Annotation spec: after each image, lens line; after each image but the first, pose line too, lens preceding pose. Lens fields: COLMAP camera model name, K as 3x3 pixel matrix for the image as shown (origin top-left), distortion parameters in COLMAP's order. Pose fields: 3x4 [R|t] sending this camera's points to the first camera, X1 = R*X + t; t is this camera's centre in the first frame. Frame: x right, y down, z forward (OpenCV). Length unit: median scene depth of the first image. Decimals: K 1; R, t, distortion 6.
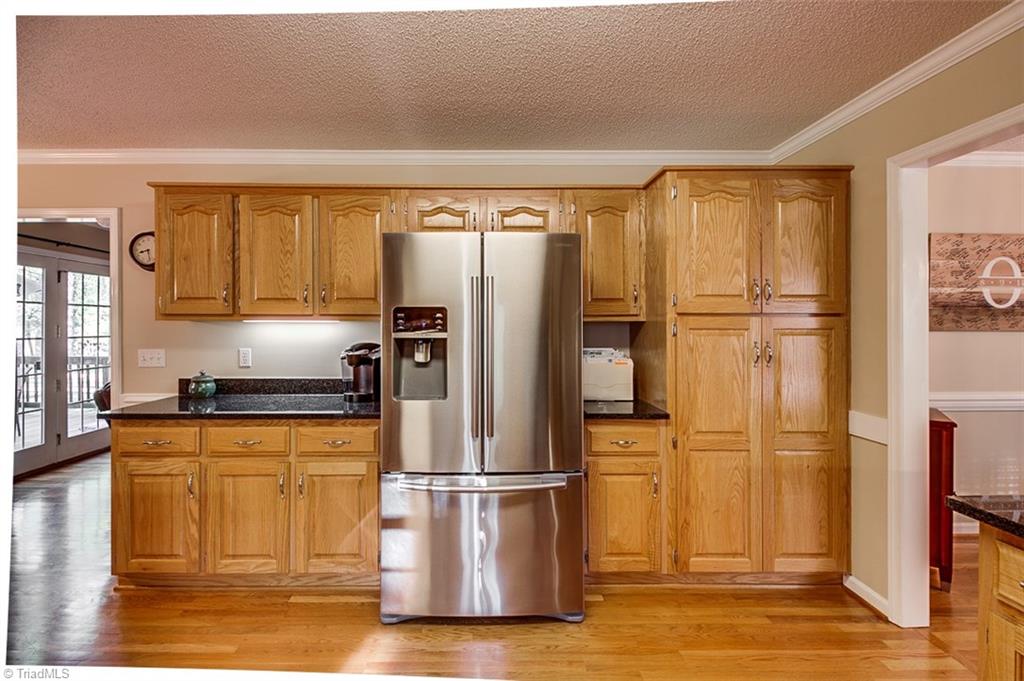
lens RADIAL K [[463.8, 0, 507.1], [0, 463.8, 330.5], [0, 0, 1]] dist [0.007347, -0.001472]
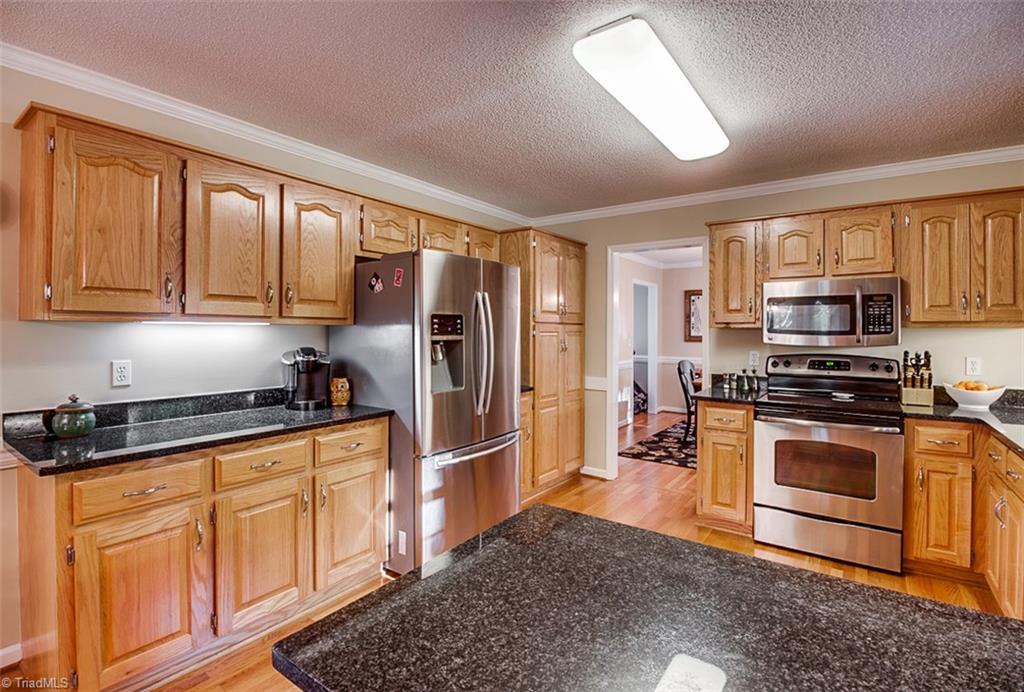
lens RADIAL K [[475.0, 0, 534.1], [0, 475.0, 333.1], [0, 0, 1]] dist [-0.016344, -0.000442]
pose [[0.579476, -0.003890, 0.814980, -0.914230], [0.001516, 0.999992, 0.003695, -0.005090], [-0.814988, -0.000905, 0.579478, 0.082598]]
